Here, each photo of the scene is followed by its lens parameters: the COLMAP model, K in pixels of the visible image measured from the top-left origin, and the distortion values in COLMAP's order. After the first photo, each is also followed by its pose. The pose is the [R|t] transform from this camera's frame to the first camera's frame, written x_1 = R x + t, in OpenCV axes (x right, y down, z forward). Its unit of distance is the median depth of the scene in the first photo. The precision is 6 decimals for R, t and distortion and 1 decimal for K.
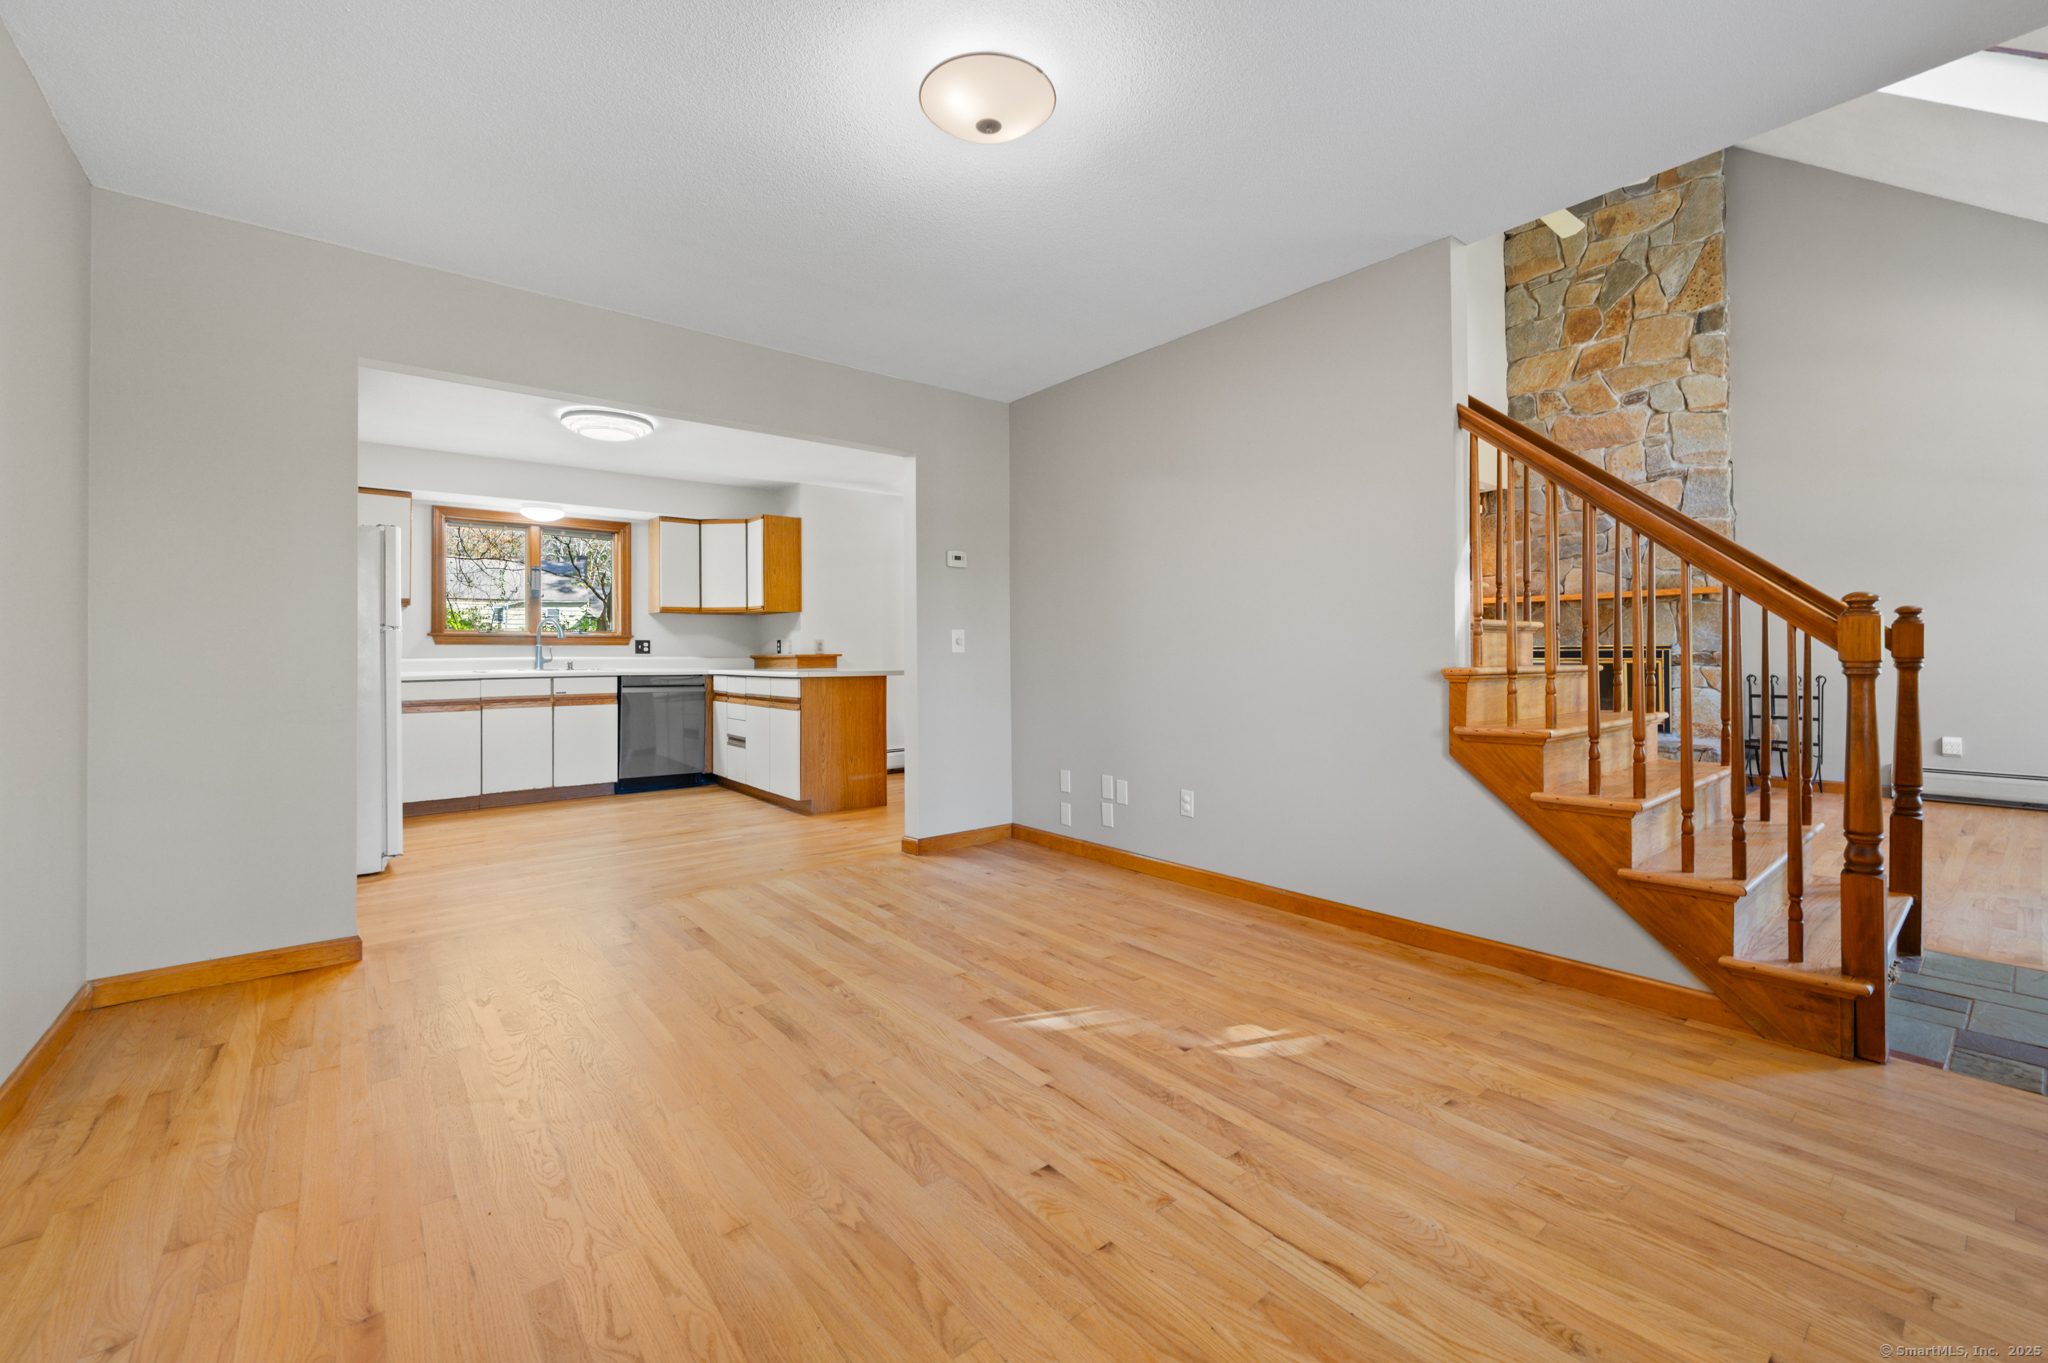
lens RADIAL K [[842.5, 0, 1050.2], [0, 842.5, 686.3], [0, 0, 1]] dist [0.000281, -0.000132]
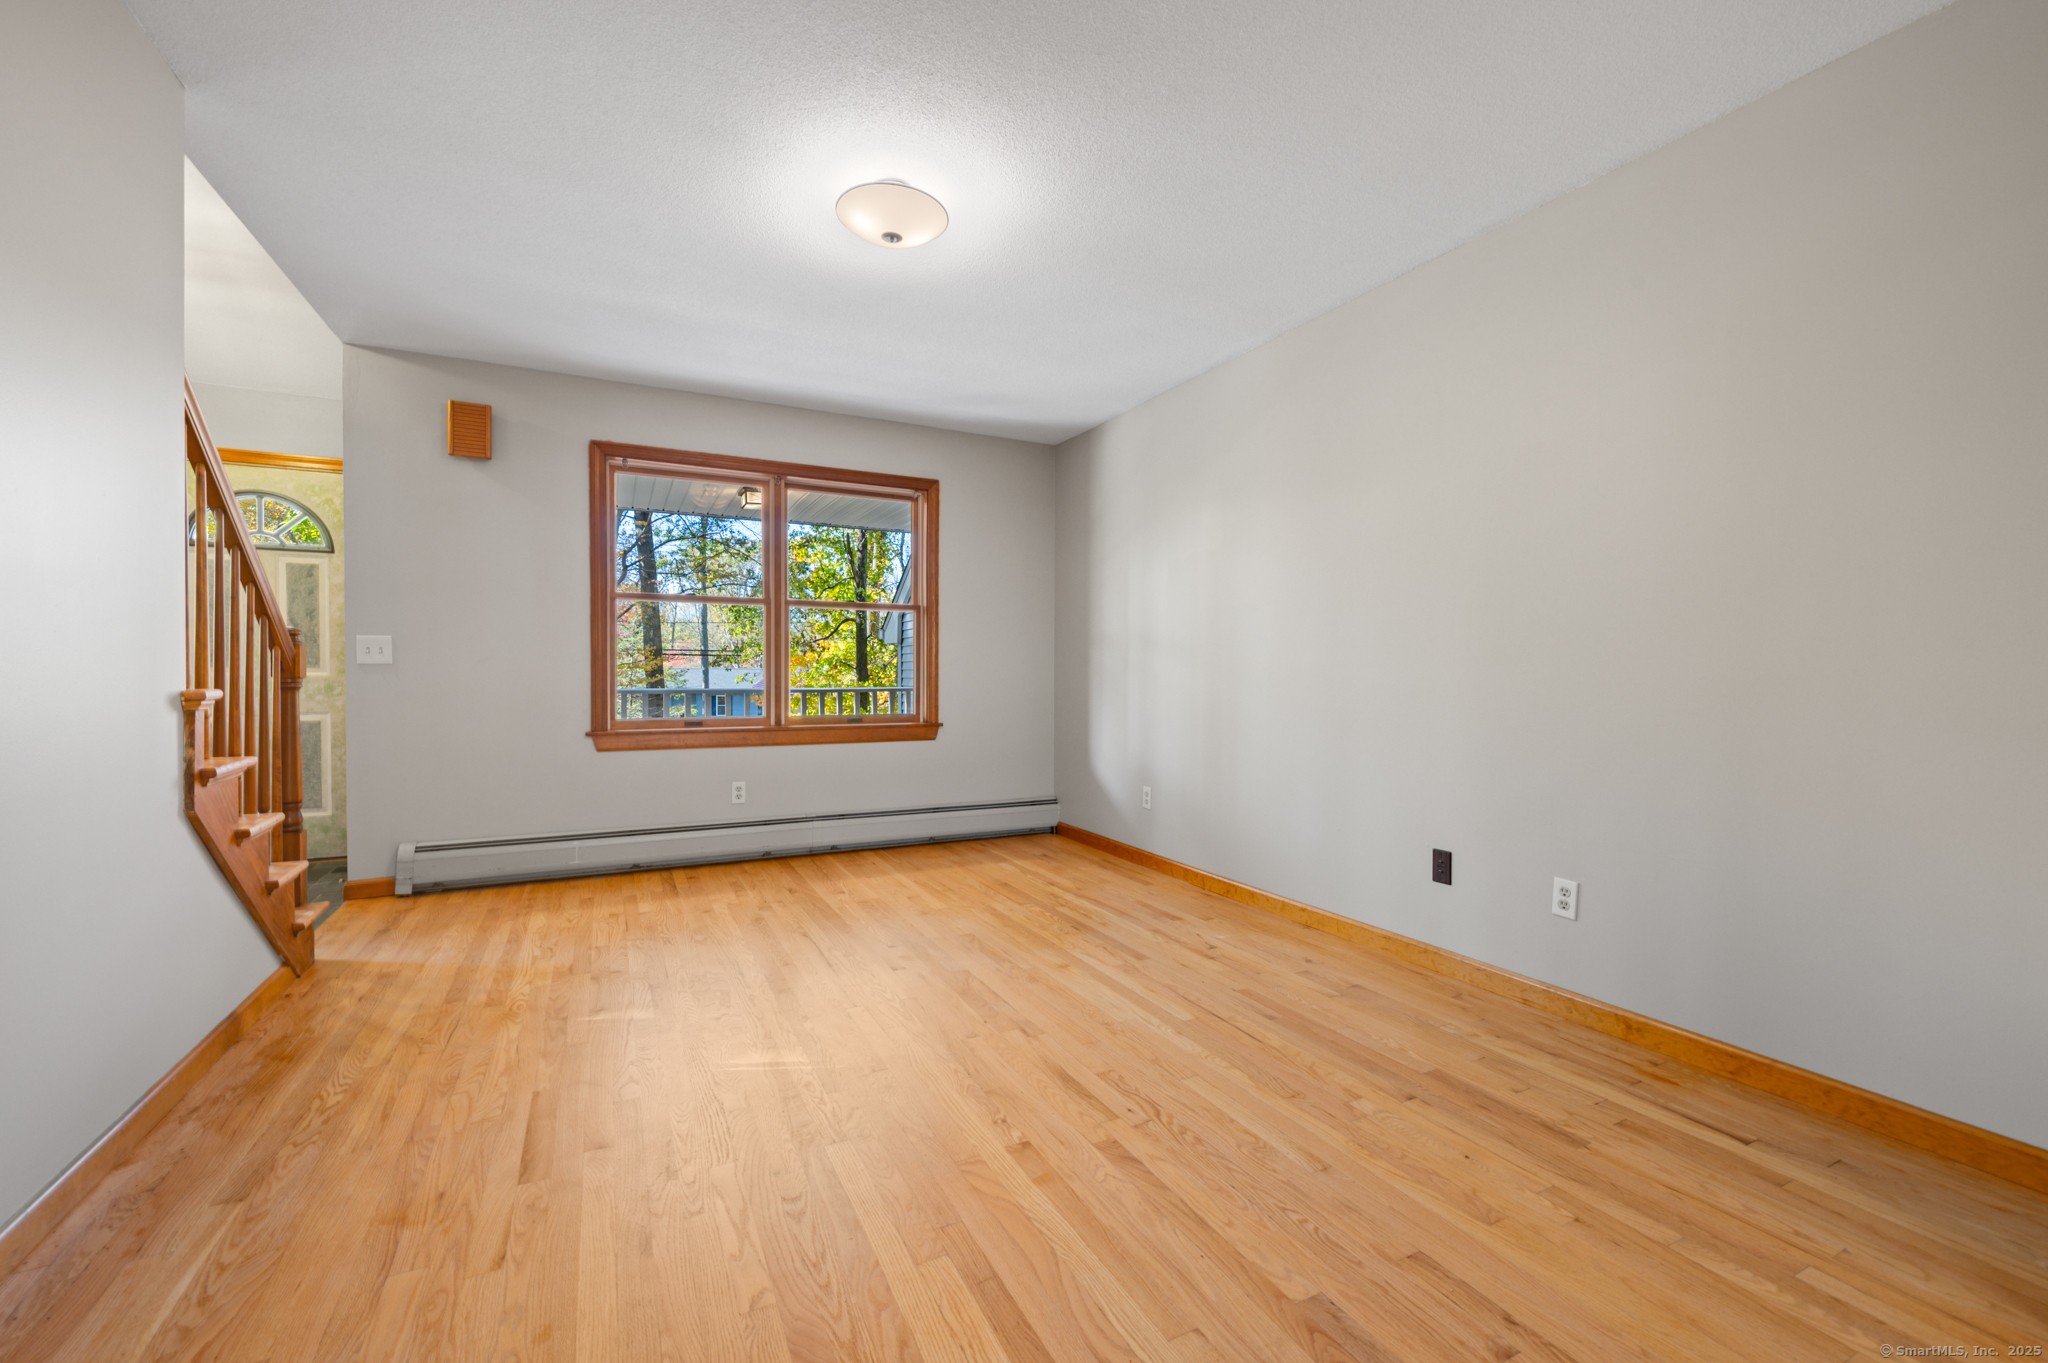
lens RADIAL K [[842.5, 0, 1050.2], [0, 842.5, 686.3], [0, 0, 1]] dist [0.000281, -0.000132]
pose [[-0.979645, 0.001073, 0.200734, -0.432685], [0.011915, 0.998533, 0.052811, -0.060208], [-0.200383, 0.054127, -0.978221, 1.699892]]
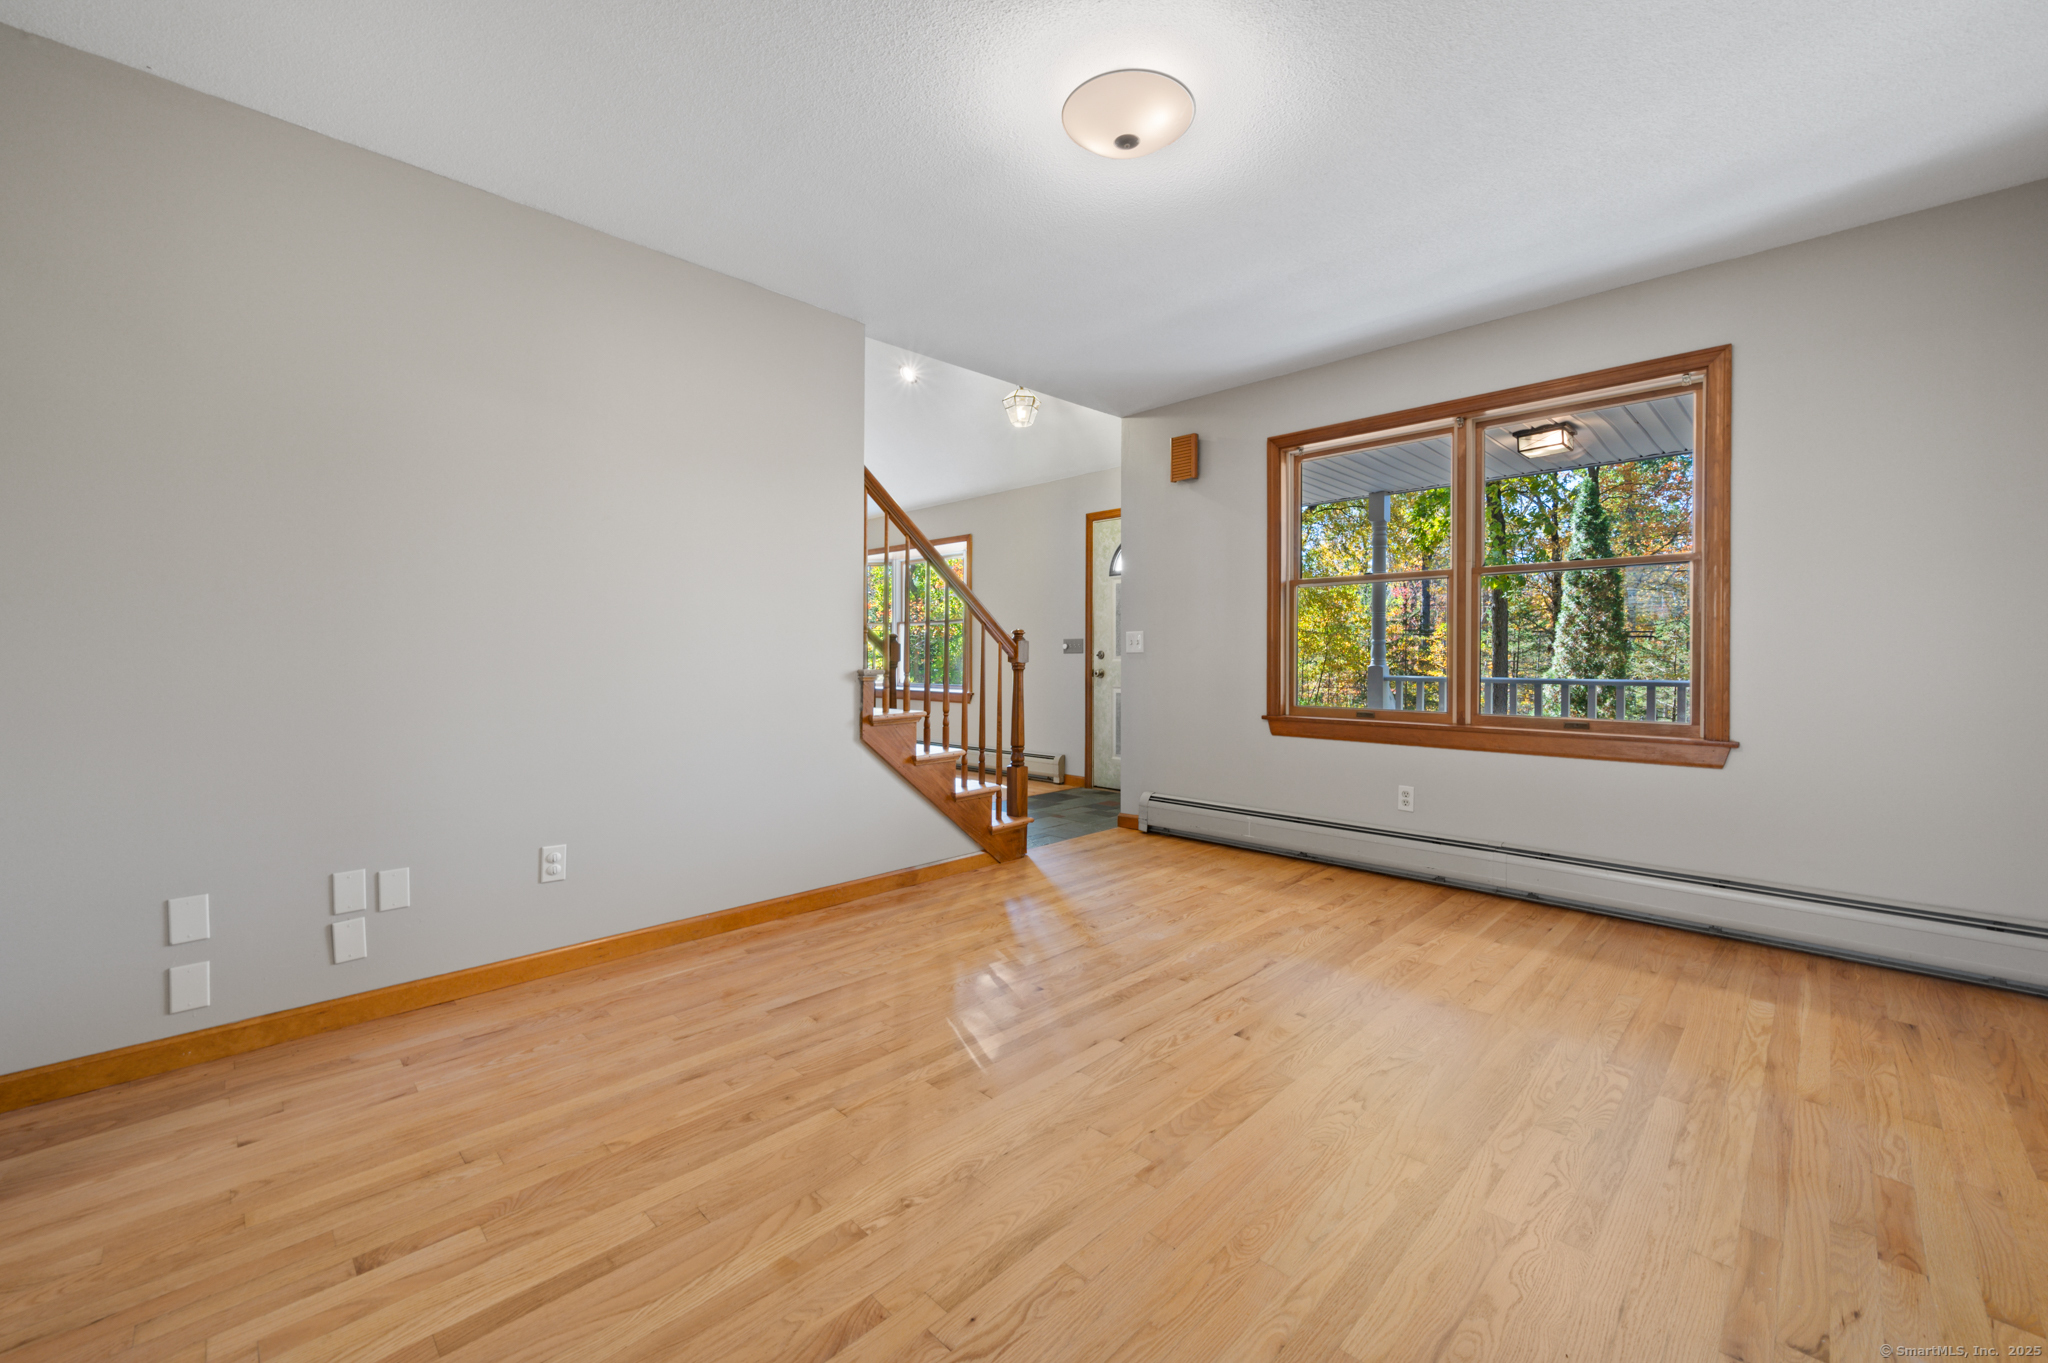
lens RADIAL K [[825.5, 0, 1021.6], [0, 825.5, 665.6], [0, 0, 1]] dist [0.002084, 0.000147]
pose [[-0.097138, -0.004214, 0.995262, -0.849919], [0.038543, 0.999225, 0.007993, -0.031220], [-0.994524, 0.039137, -0.096901, 0.955236]]
